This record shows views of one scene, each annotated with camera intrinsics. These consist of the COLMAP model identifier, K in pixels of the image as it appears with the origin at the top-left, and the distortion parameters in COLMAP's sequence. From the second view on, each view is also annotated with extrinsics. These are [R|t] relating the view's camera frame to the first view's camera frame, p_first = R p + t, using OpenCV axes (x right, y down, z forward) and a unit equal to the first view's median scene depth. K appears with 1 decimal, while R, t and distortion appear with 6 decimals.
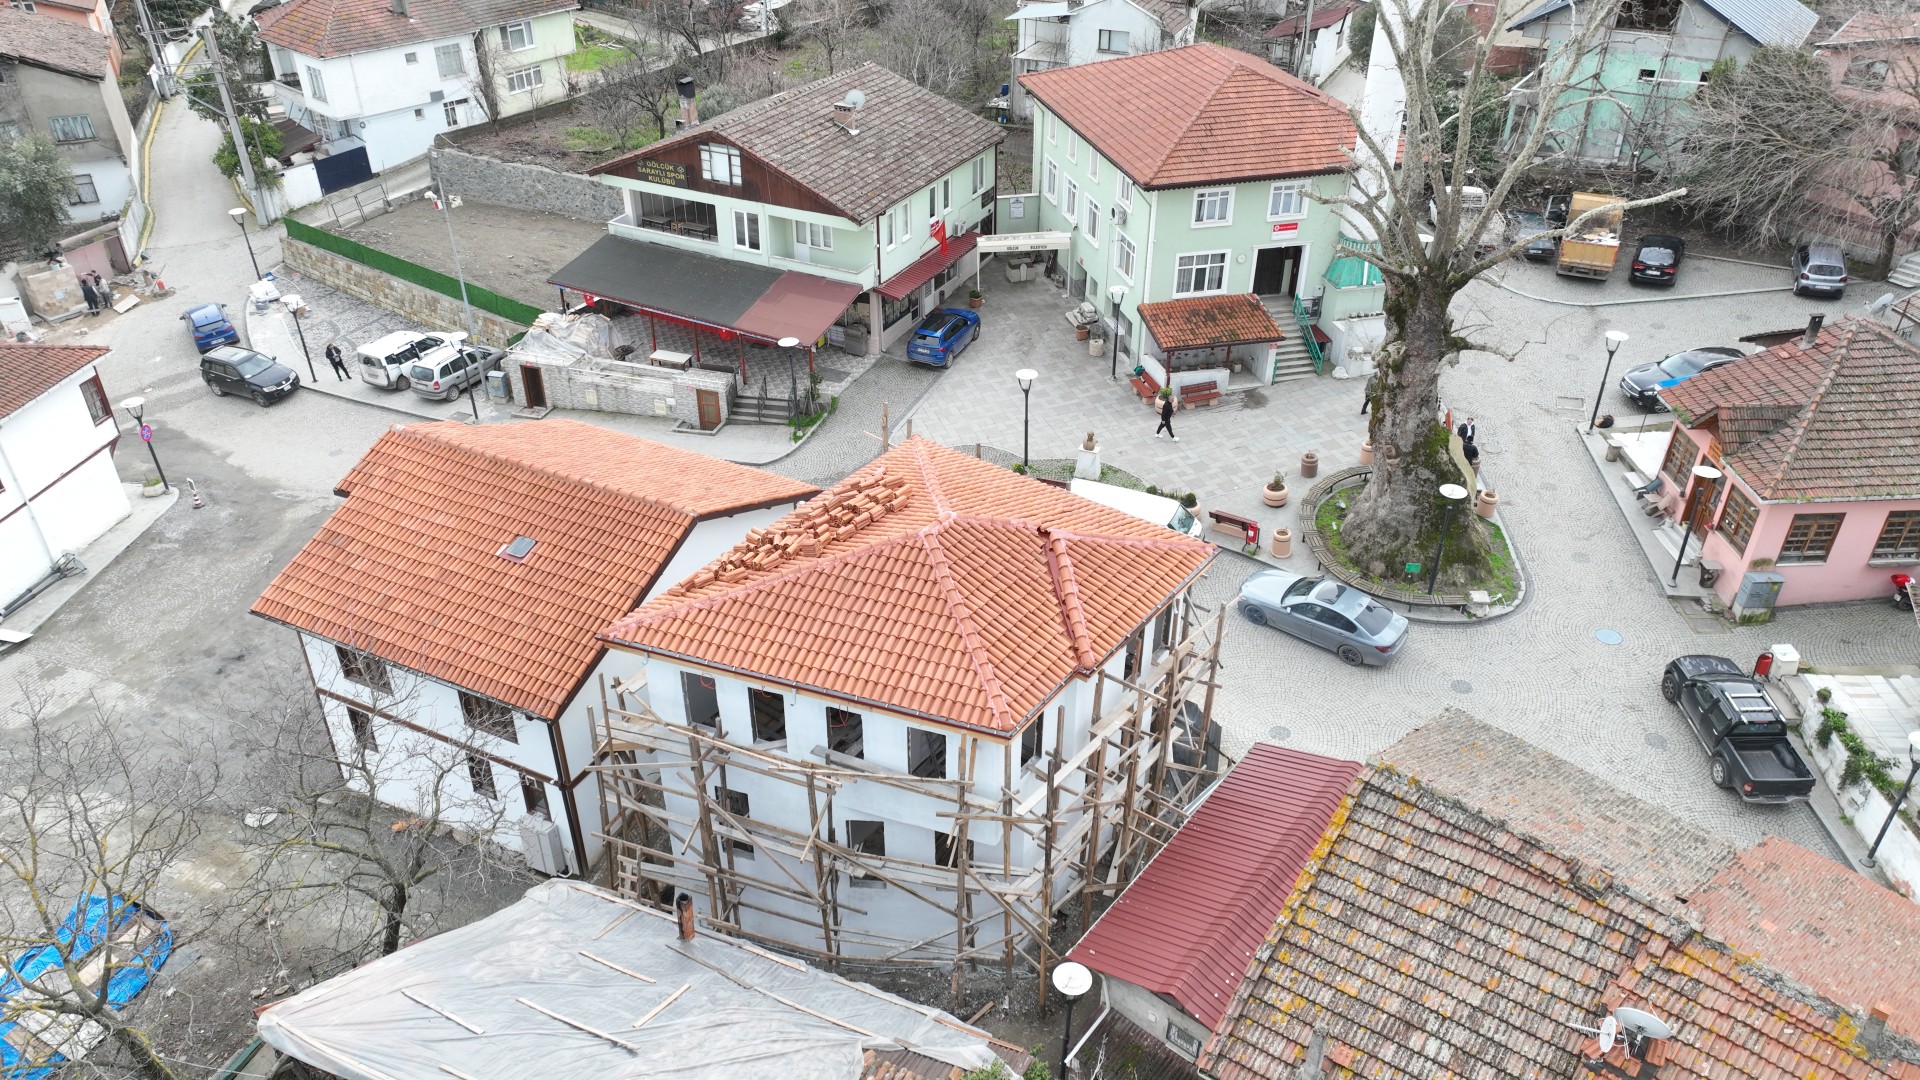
lens RADIAL K [[1333.3, 0, 948.7], [0, 1333.3, 538.7], [0, 0, 1]] dist [0.010831, 0.010287]
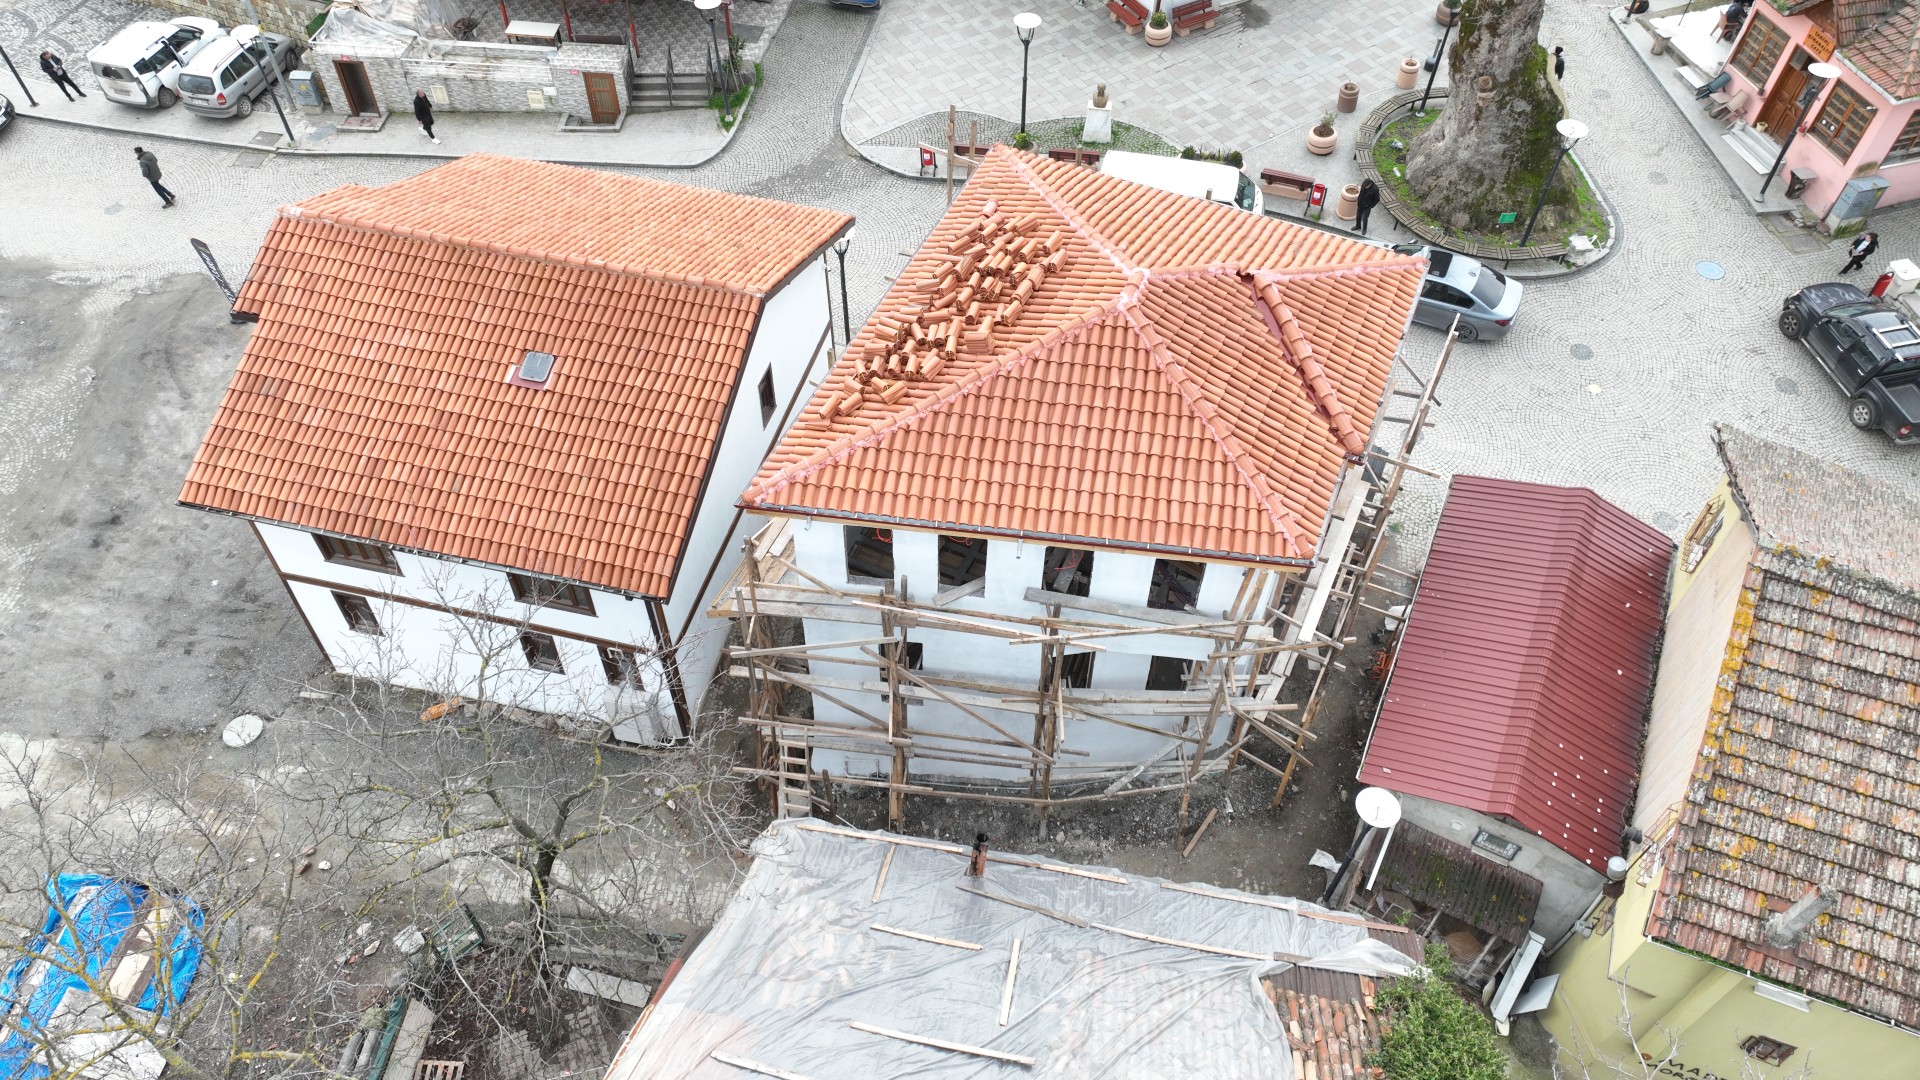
lens RADIAL K [[1333.3, 0, 961.5], [0, 1333.3, 539.7], [0, 0, 1]] dist [0.010831, 0.010287]
pose [[0.973990, -0.163203, 0.157190, -0.188858], [0.109216, 0.945941, 0.305397, -0.090904], [-0.198534, -0.280286, 0.939161, 0.182324]]
